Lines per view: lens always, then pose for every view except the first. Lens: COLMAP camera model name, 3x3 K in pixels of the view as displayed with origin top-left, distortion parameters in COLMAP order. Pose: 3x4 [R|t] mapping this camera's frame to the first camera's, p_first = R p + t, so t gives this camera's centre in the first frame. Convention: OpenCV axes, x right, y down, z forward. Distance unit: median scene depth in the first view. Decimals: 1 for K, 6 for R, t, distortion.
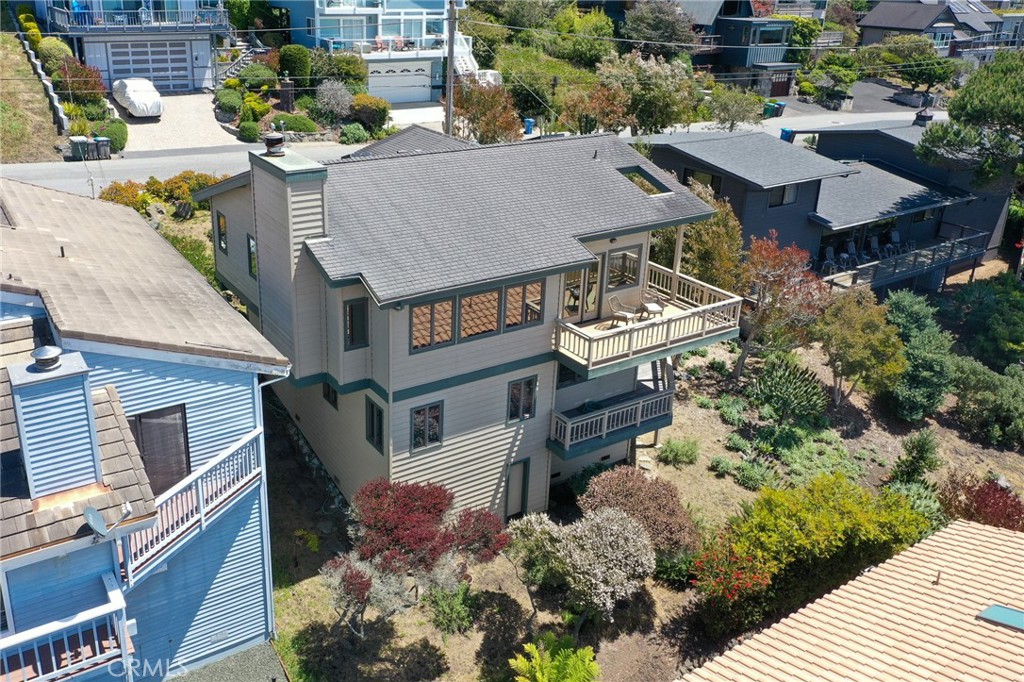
lens RADIAL K [[877.3, 0, 444.5], [0, 877.3, 312.0], [0, 0, 1]] dist [-0.000261, -0.004384]
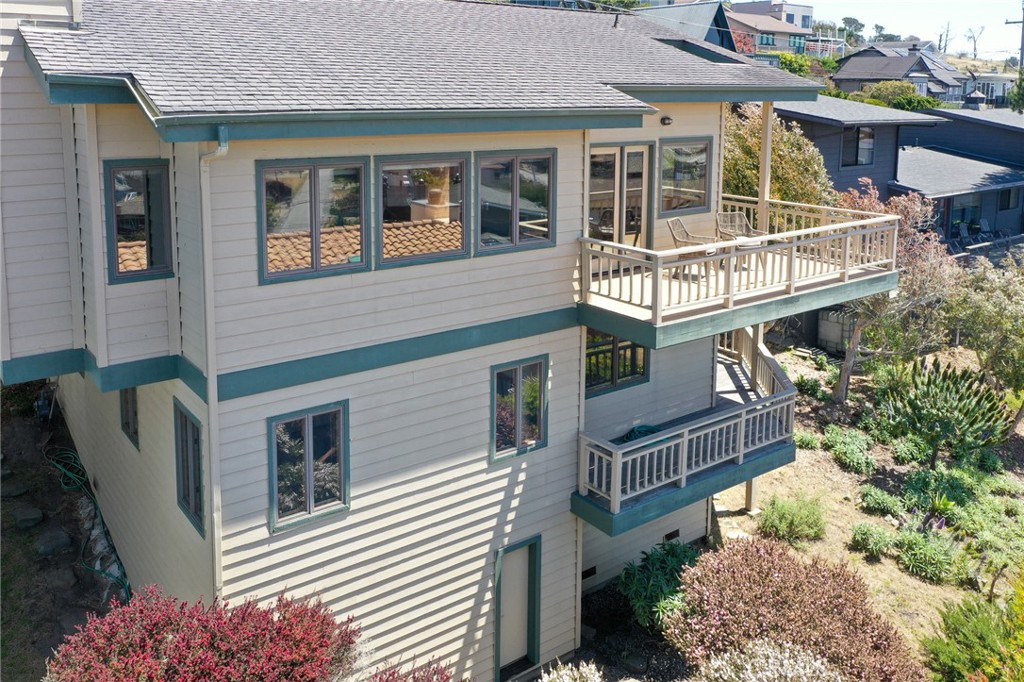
lens RADIAL K [[872.5, 0, 494.3], [0, 872.5, 201.1], [0, 0, 1]] dist [-0.002547, 0.001753]
pose [[0.996405, -0.021644, 0.081911, 0.034241], [0.040523, 0.970805, -0.236422, 0.096152], [-0.074402, 0.238891, 0.968192, 0.470144]]
